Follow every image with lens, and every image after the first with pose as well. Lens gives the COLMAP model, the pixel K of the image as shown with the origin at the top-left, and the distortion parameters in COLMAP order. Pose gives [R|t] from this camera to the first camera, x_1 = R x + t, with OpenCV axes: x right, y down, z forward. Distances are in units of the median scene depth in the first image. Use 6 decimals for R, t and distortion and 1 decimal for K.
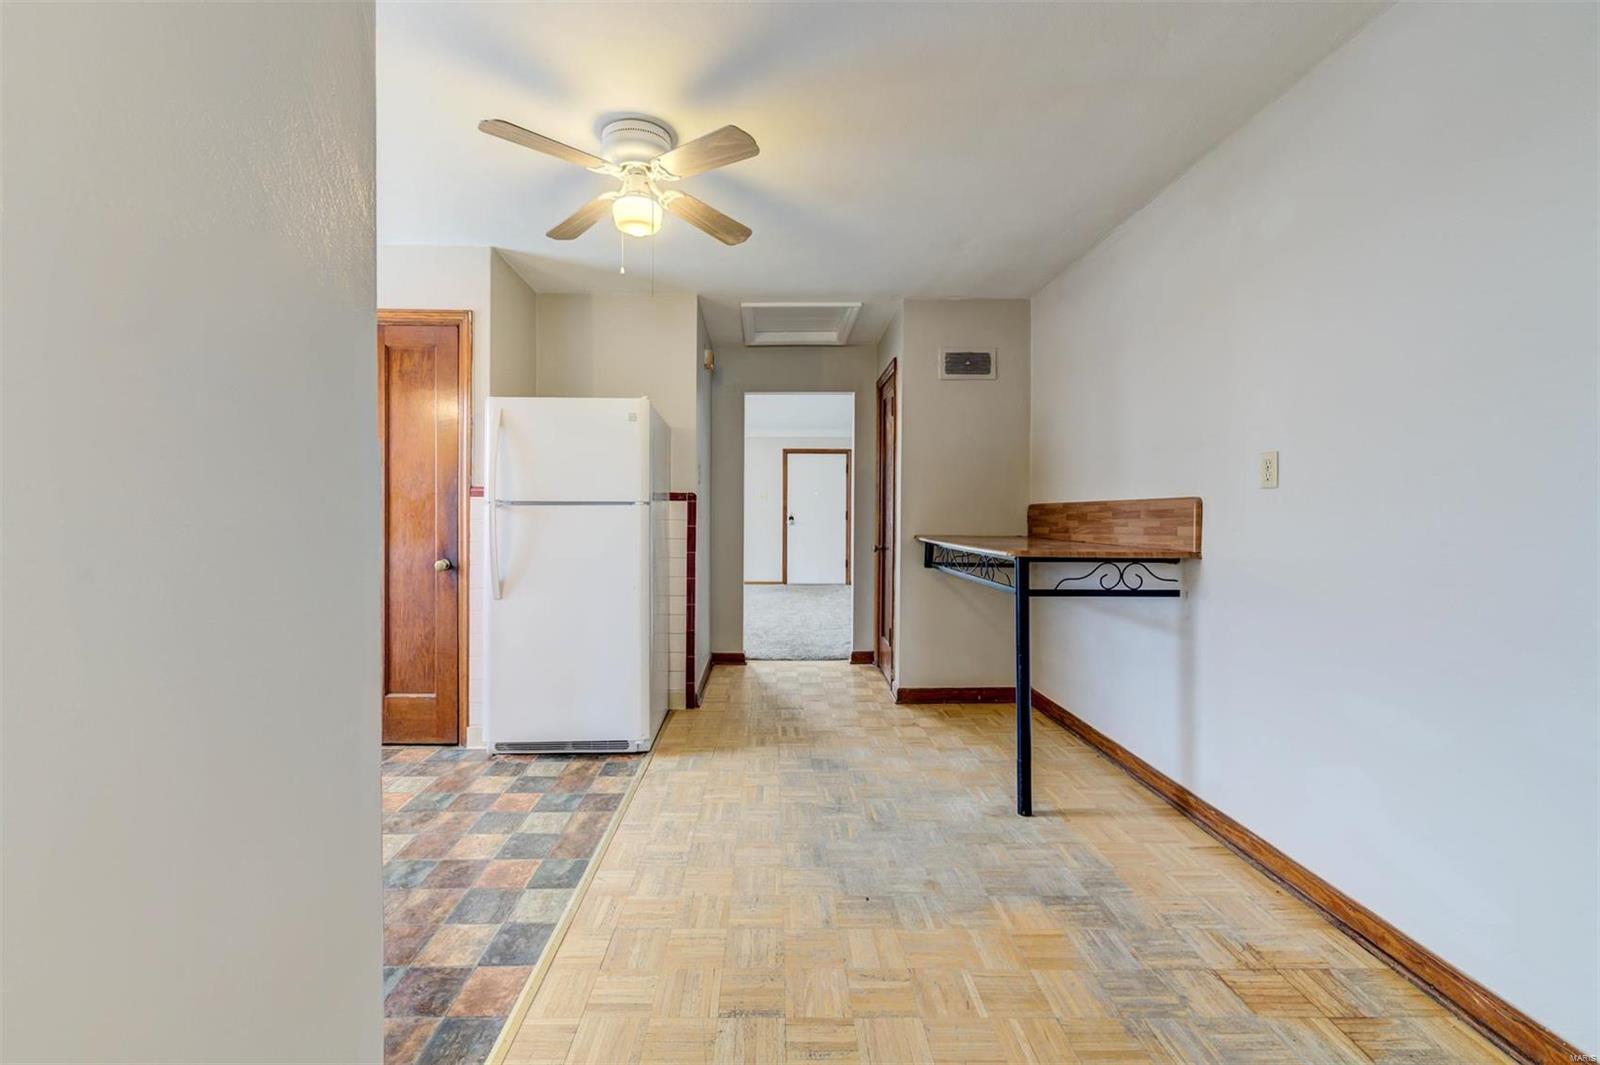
lens RADIAL K [[641.3, 0, 773.7], [0, 641.3, 519.2], [0, 0, 1]] dist [0.001518, -0.000171]
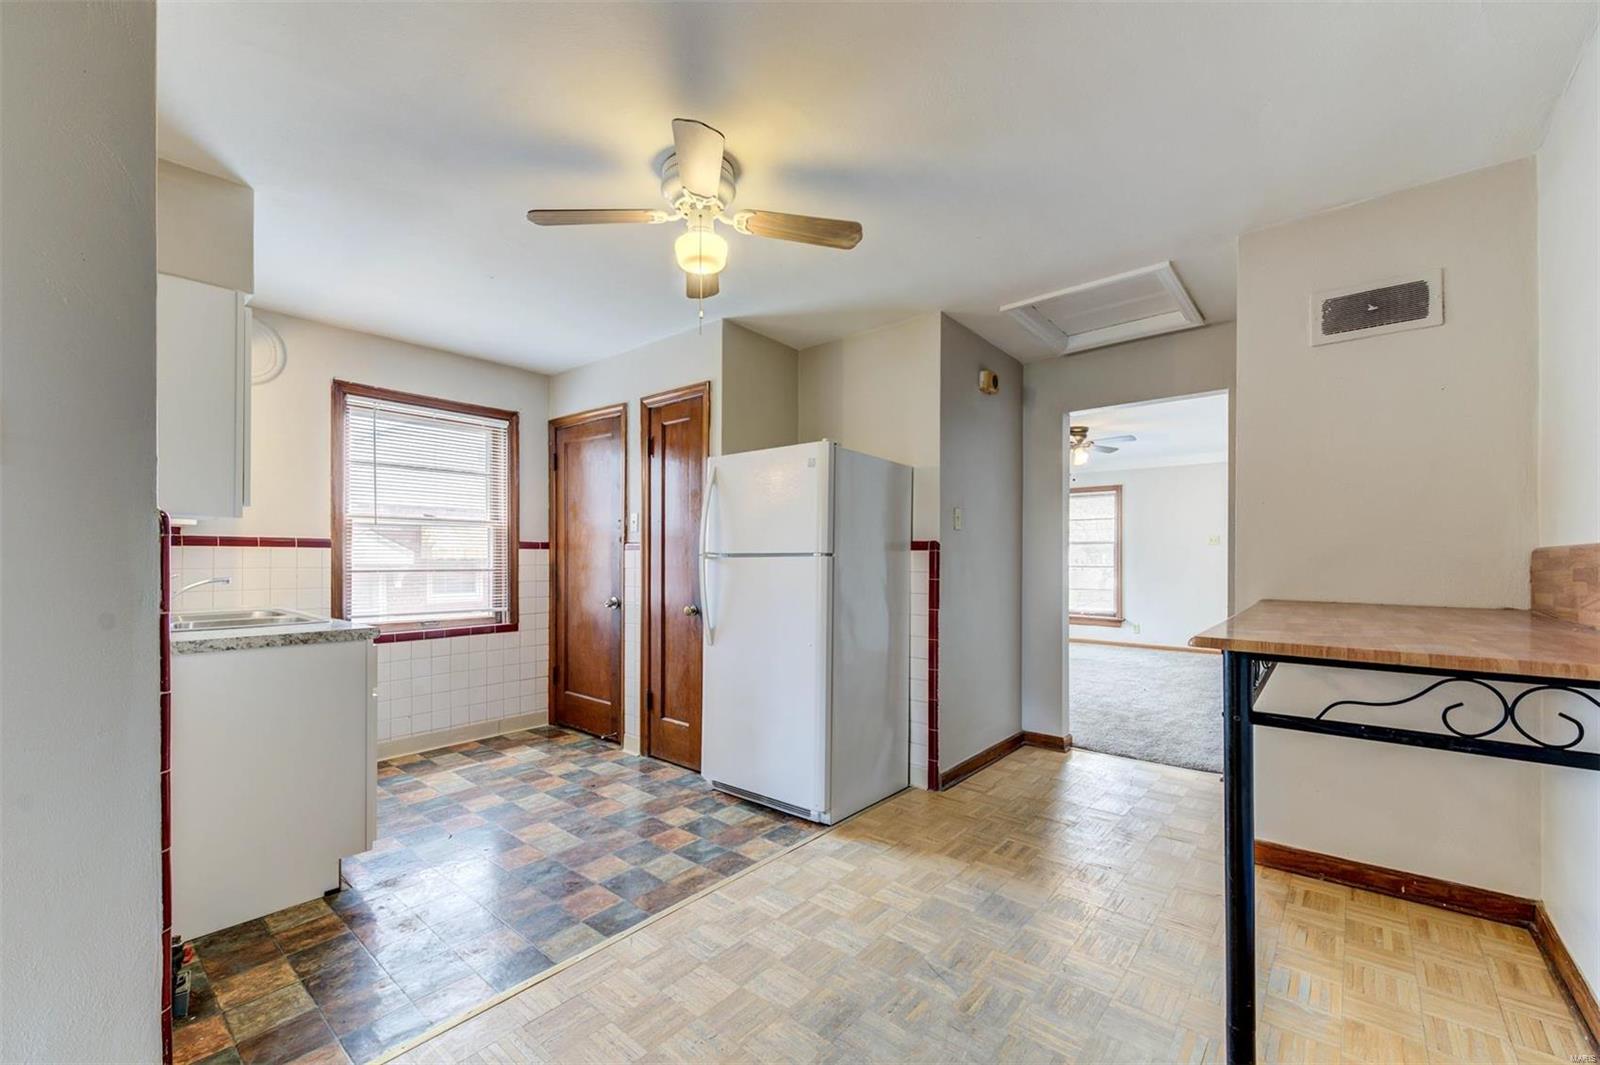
lens RADIAL K [[642.5, 0, 792.0], [0, 642.5, 560.7], [0, 0, 1]] dist [0.001875, -0.000254]
pose [[0.752966, -0.001875, -0.658056, 0.368648], [-0.004387, 0.999959, -0.007869, -0.008224], [0.658045, 0.008812, 0.752927, 0.271511]]
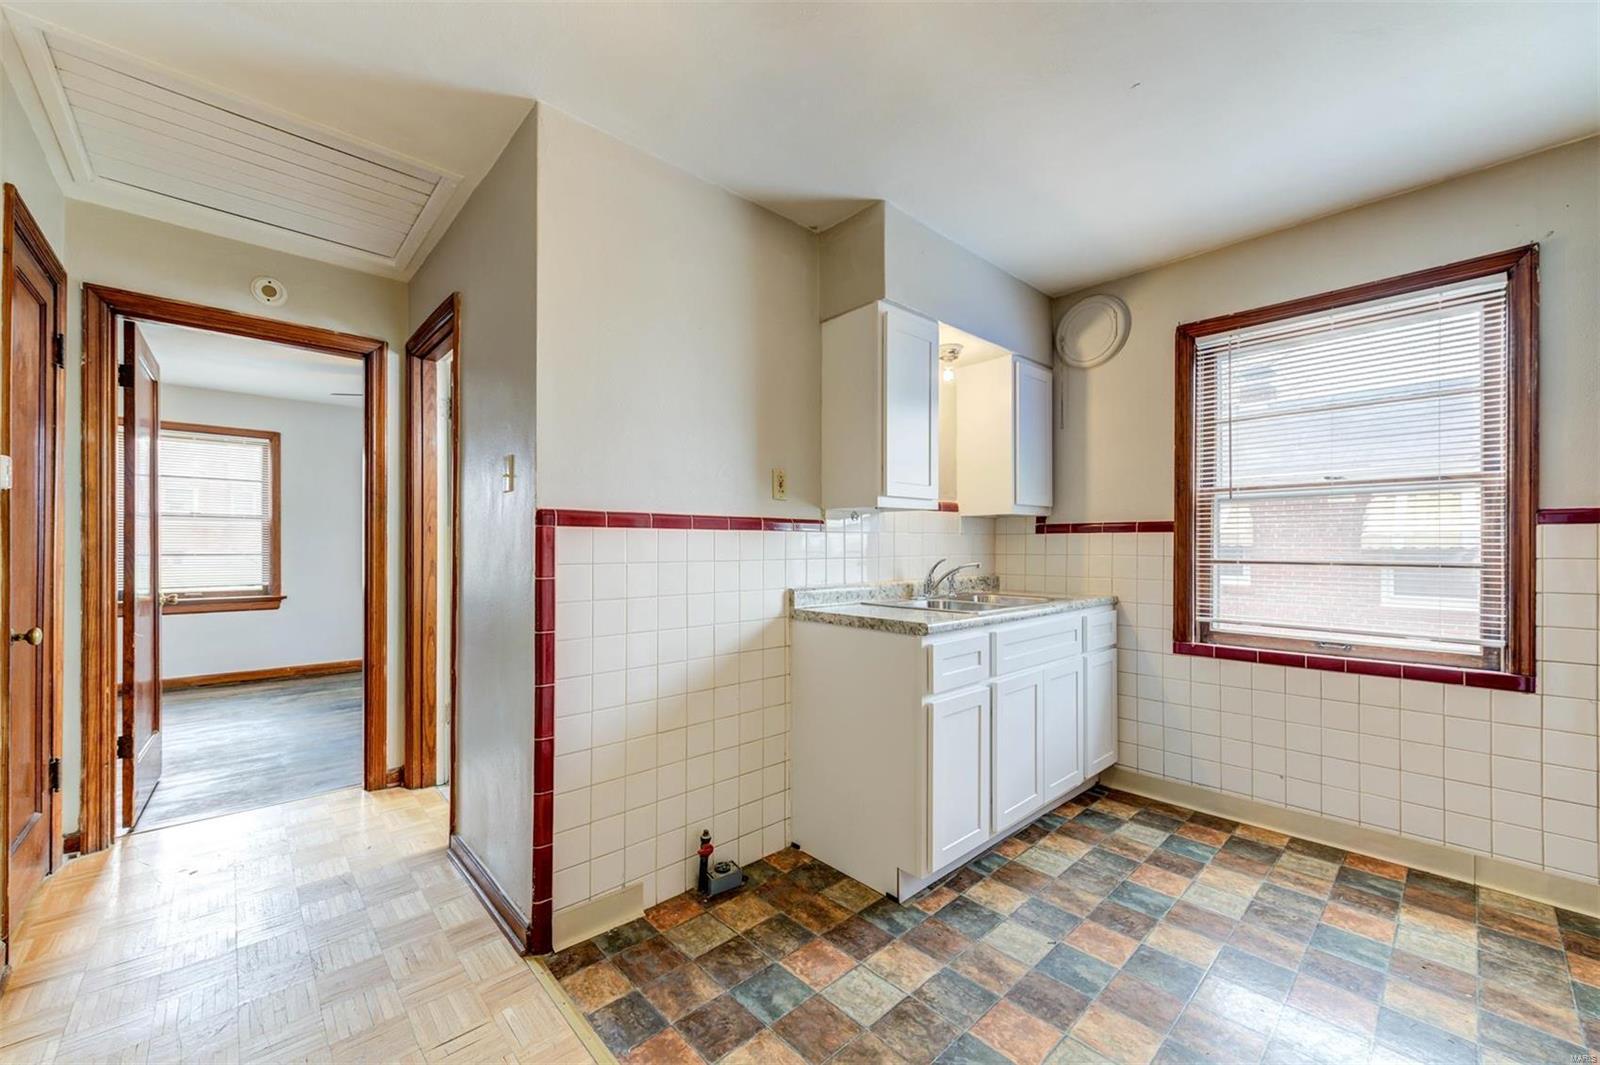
lens RADIAL K [[623.8, 0, 799.1], [0, 623.8, 546.0], [0, 0, 1]] dist [0.001026, -0.000482]
pose [[-0.741619, -0.007045, -0.670785, 0.014511], [-0.012554, 0.999915, 0.003379, -0.012148], [0.670704, 0.010927, -0.741644, 0.910616]]
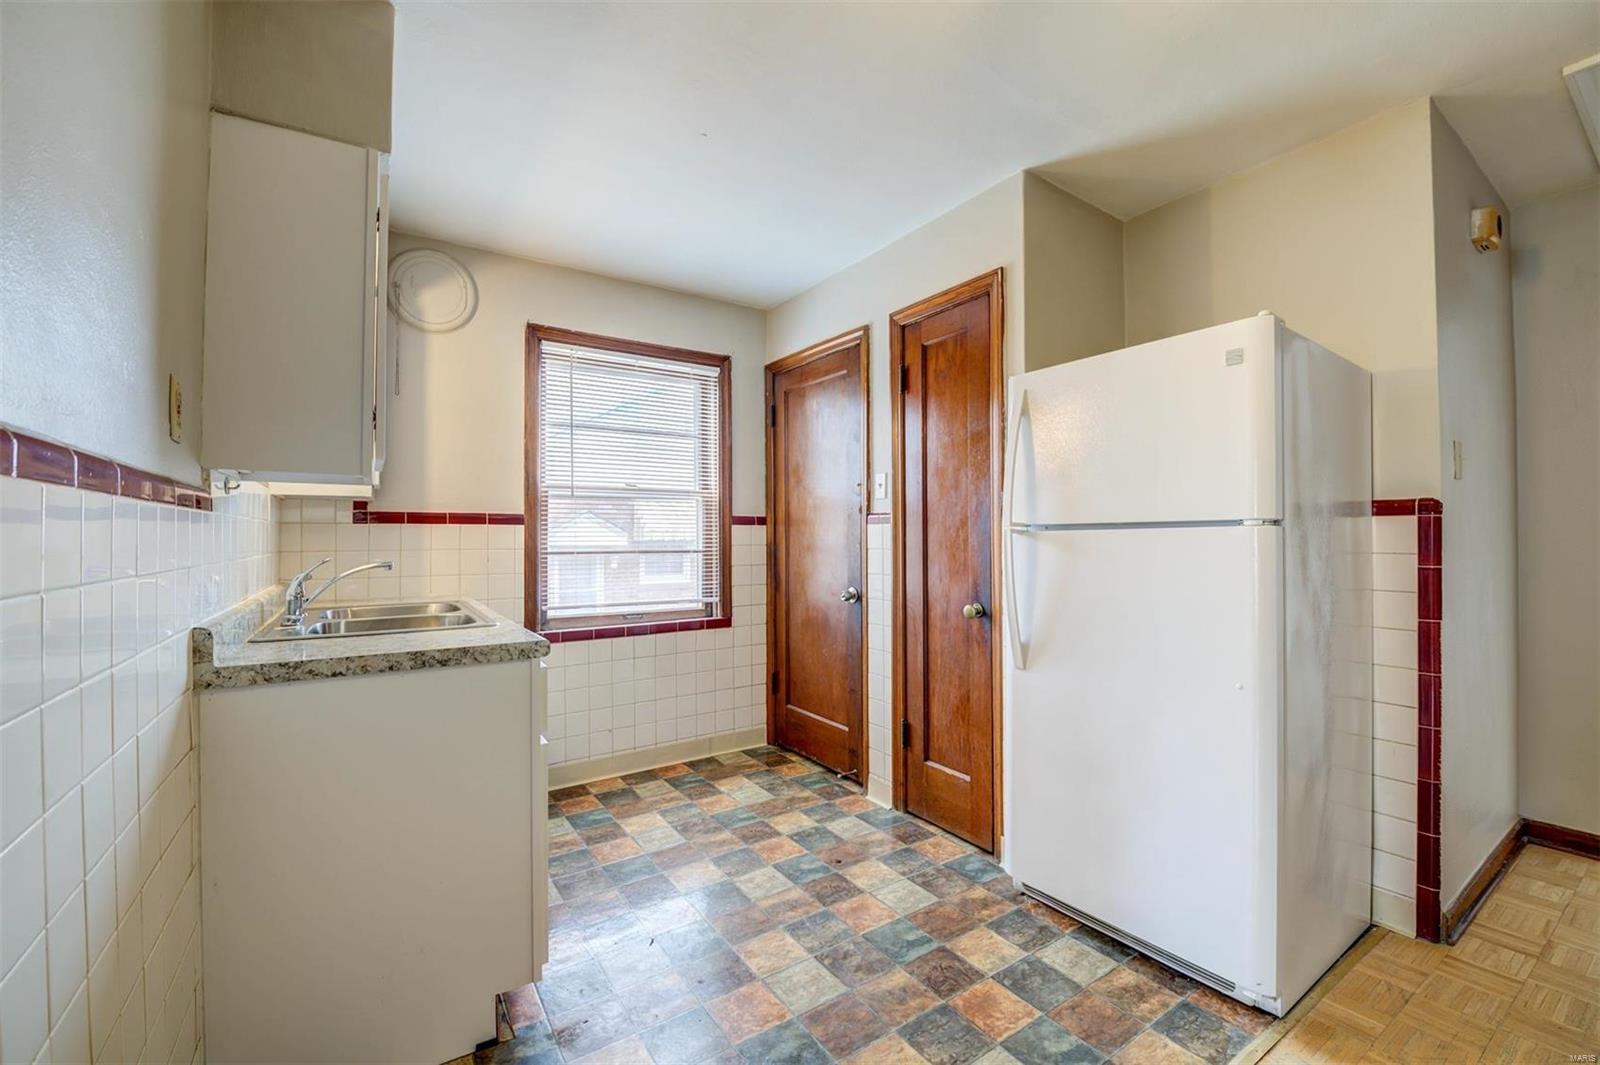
lens RADIAL K [[655.7, 0, 804.2], [0, 655.7, 532.4], [0, 0, 1]] dist [-0.020581, -0.000318]
pose [[0.546506, -0.016619, -0.837290, 0.026425], [-0.000558, 0.999796, -0.020209, -0.006106], [0.837455, 0.011512, 0.546385, 0.414470]]
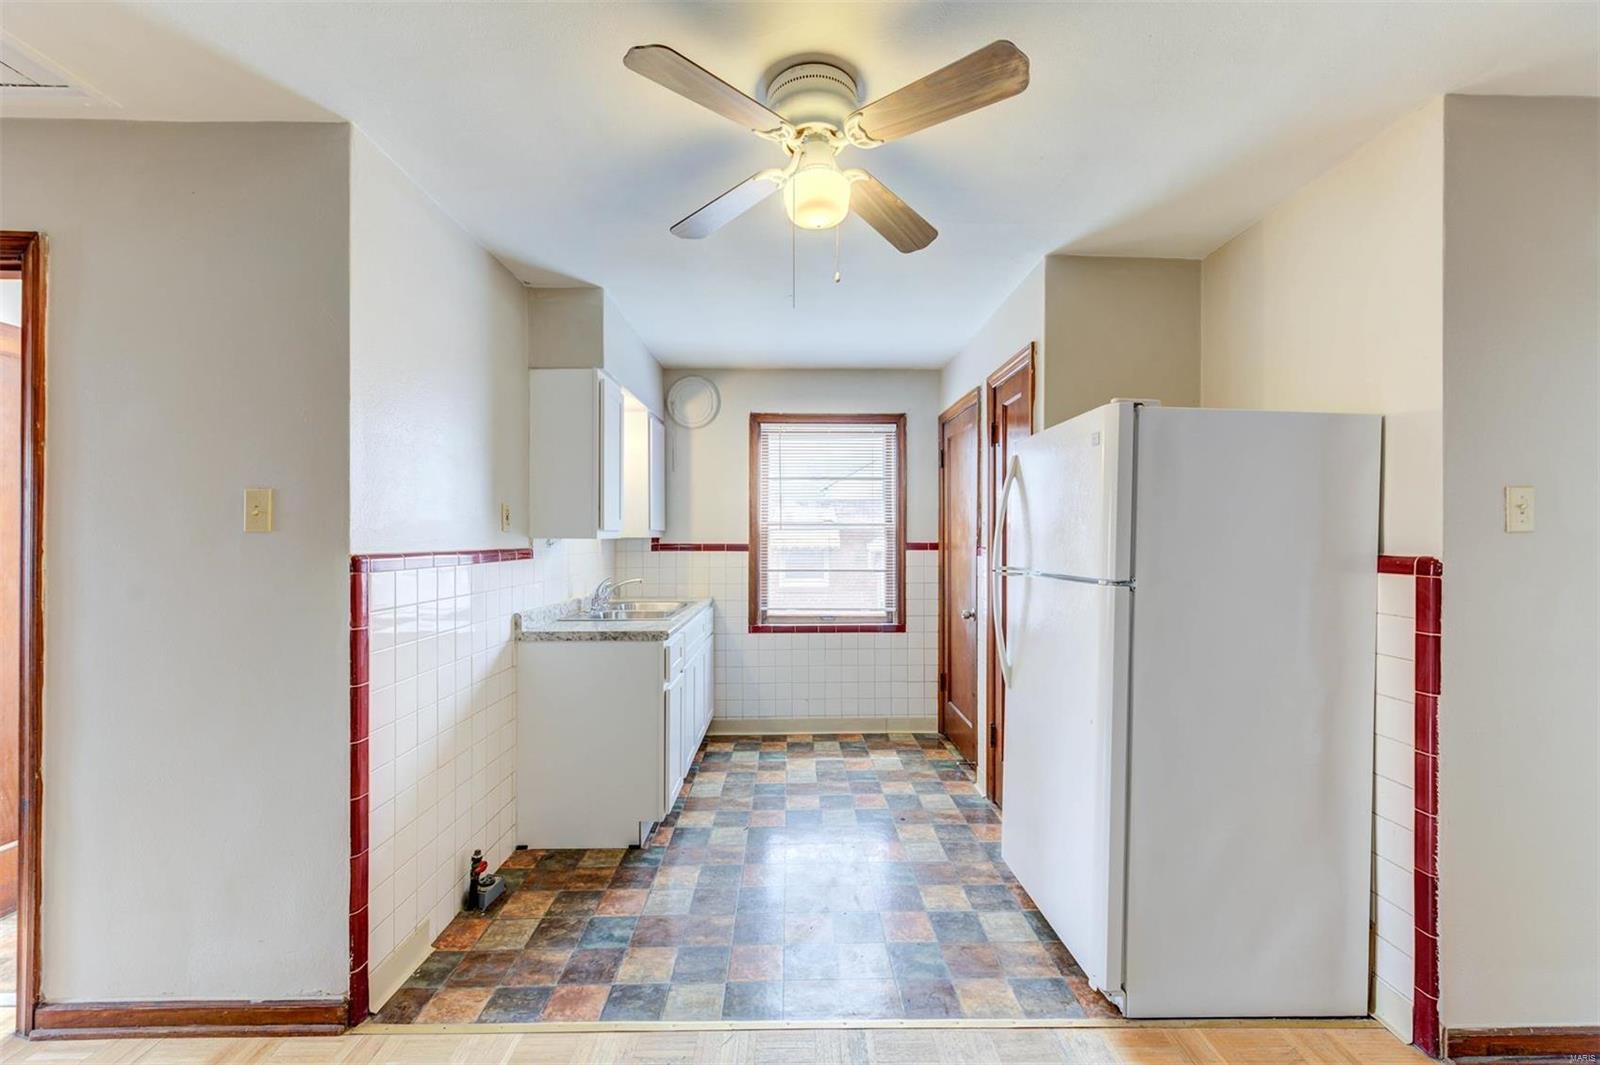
lens RADIAL K [[627.3, 0, 805.7], [0, 627.3, 538.7], [0, 0, 1]] dist [0.000351, -0.000420]
pose [[0.010385, -0.005988, -0.999928, 0.362391], [-0.010507, 0.999926, -0.006097, -0.057352], [0.999891, 0.010569, 0.010322, 0.707691]]
